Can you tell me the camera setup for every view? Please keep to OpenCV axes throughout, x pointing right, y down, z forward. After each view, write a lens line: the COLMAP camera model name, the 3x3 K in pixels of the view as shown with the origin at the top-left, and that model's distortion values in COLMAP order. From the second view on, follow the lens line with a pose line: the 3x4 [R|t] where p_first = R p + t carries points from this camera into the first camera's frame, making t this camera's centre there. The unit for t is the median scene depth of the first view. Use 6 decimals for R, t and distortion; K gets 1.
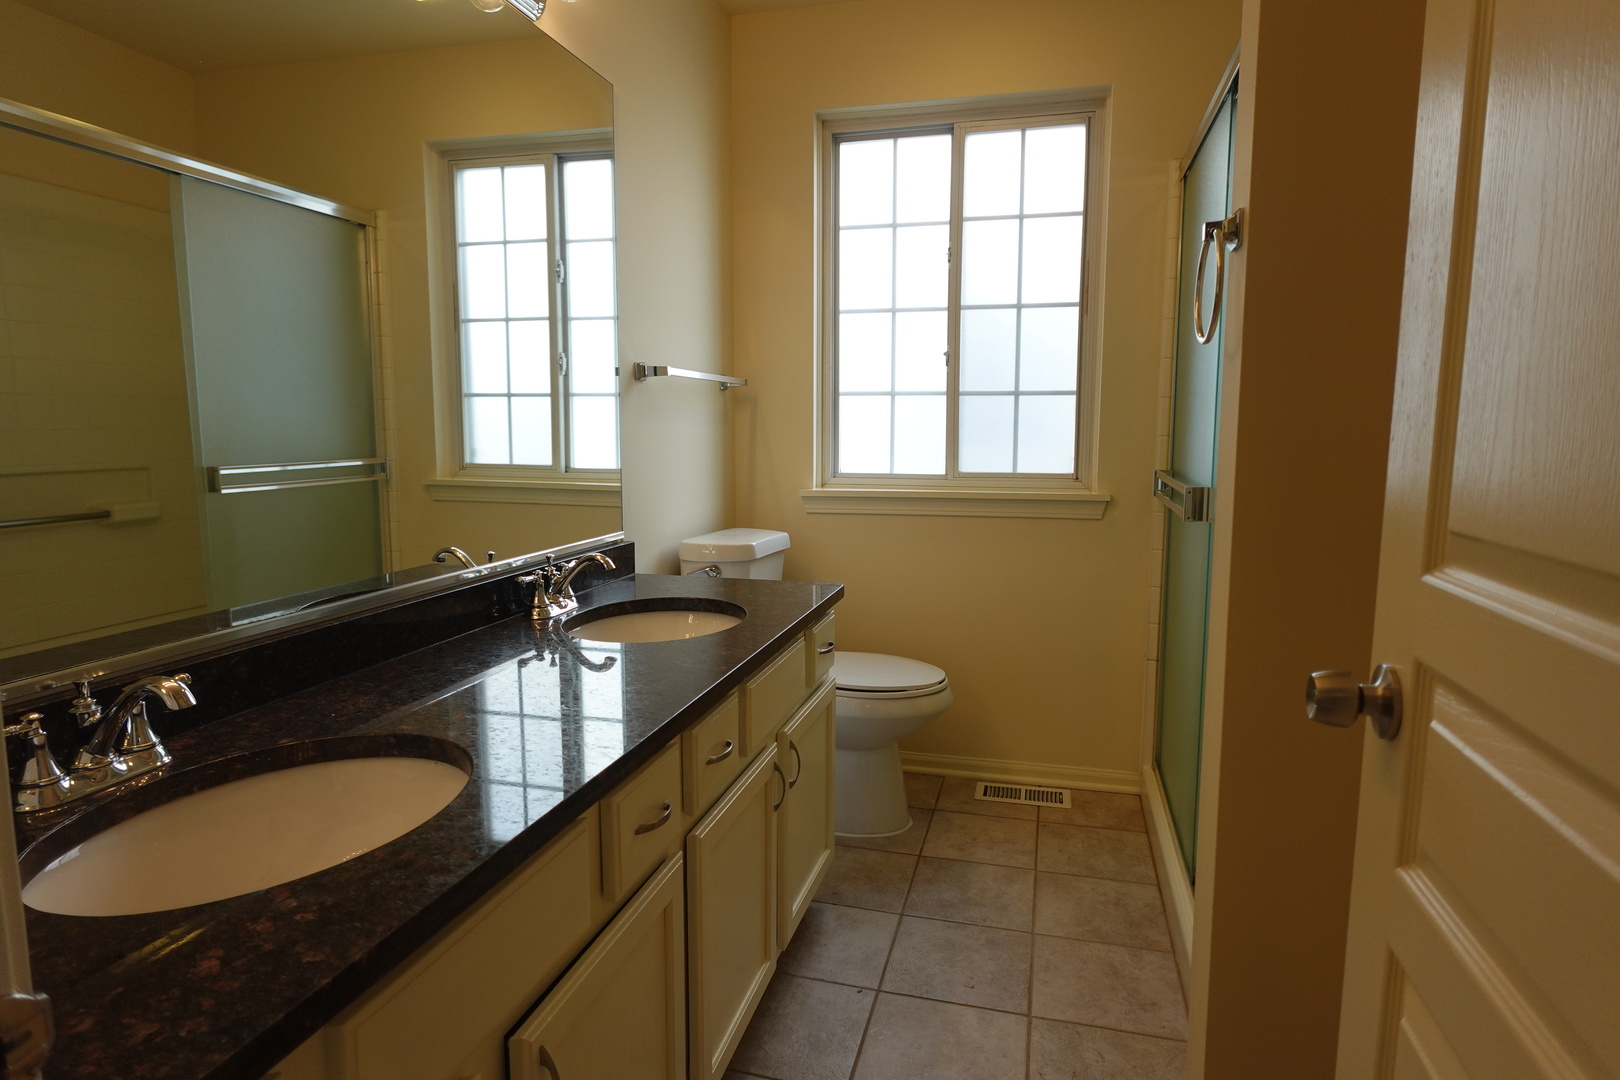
lens RADIAL K [[916.2, 0, 814.9], [0, 916.2, 537.1], [0, 0, 1]] dist [-0.004805, 0.004181]
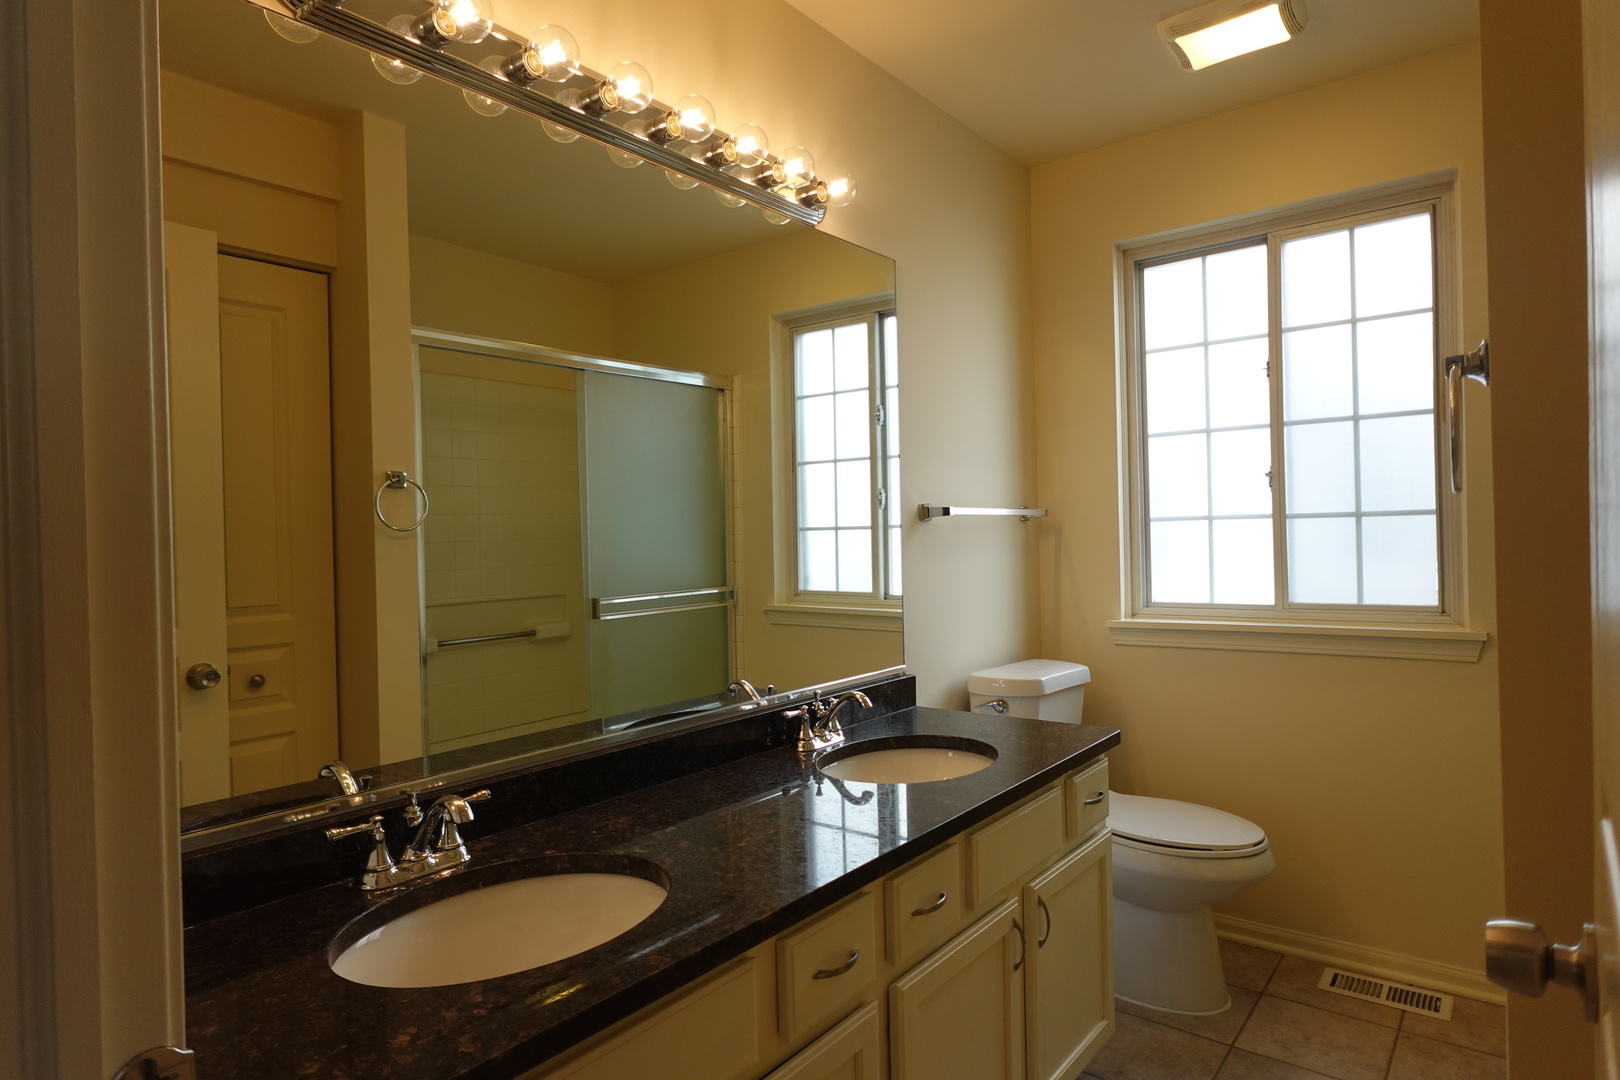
lens RADIAL K [[916.2, 0, 813.3], [0, 916.2, 539.2], [0, 0, 1]] dist [-0.004805, 0.004181]
pose [[0.917566, -0.023178, -0.396906, 0.089526], [-0.022479, 0.993678, -0.109994, -0.024907], [0.396946, 0.109849, 0.911245, -0.009954]]
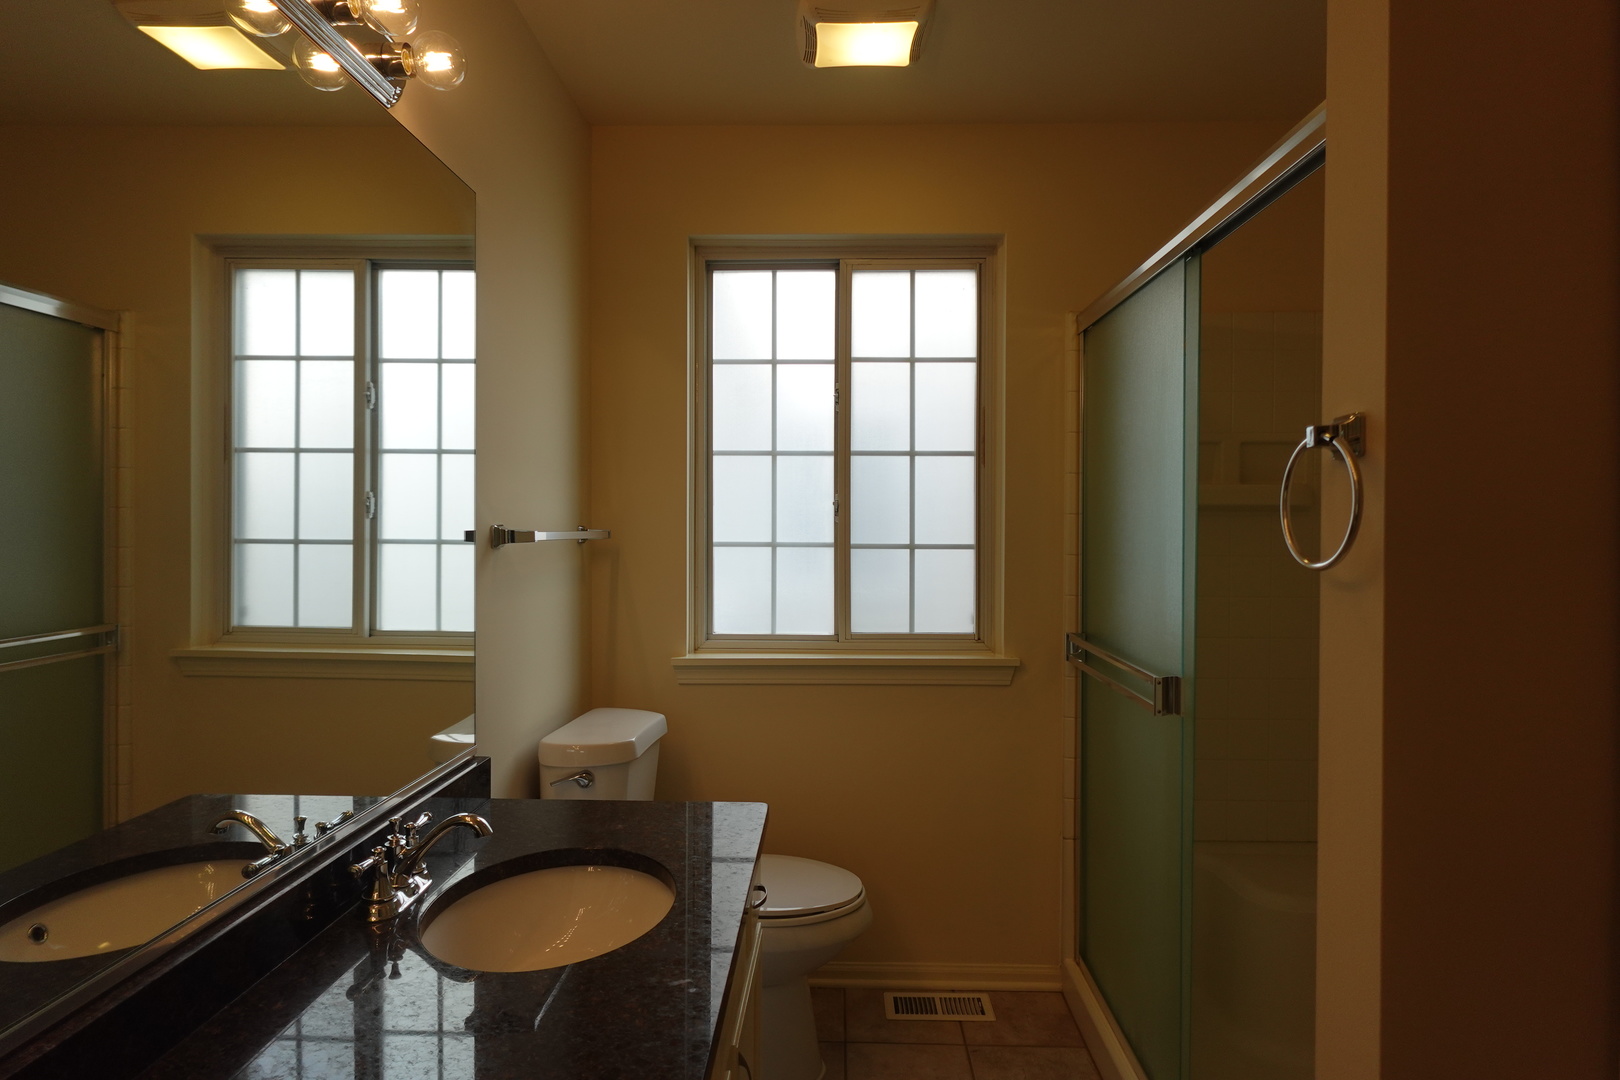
lens RADIAL K [[916.2, 0, 818.7], [0, 916.2, 541.3], [0, 0, 1]] dist [-0.004805, 0.004181]
pose [[0.973693, -0.001030, 0.227860, -0.081605], [0.025597, 0.994155, -0.104886, -0.069707], [-0.226421, 0.107960, 0.968028, 0.133459]]
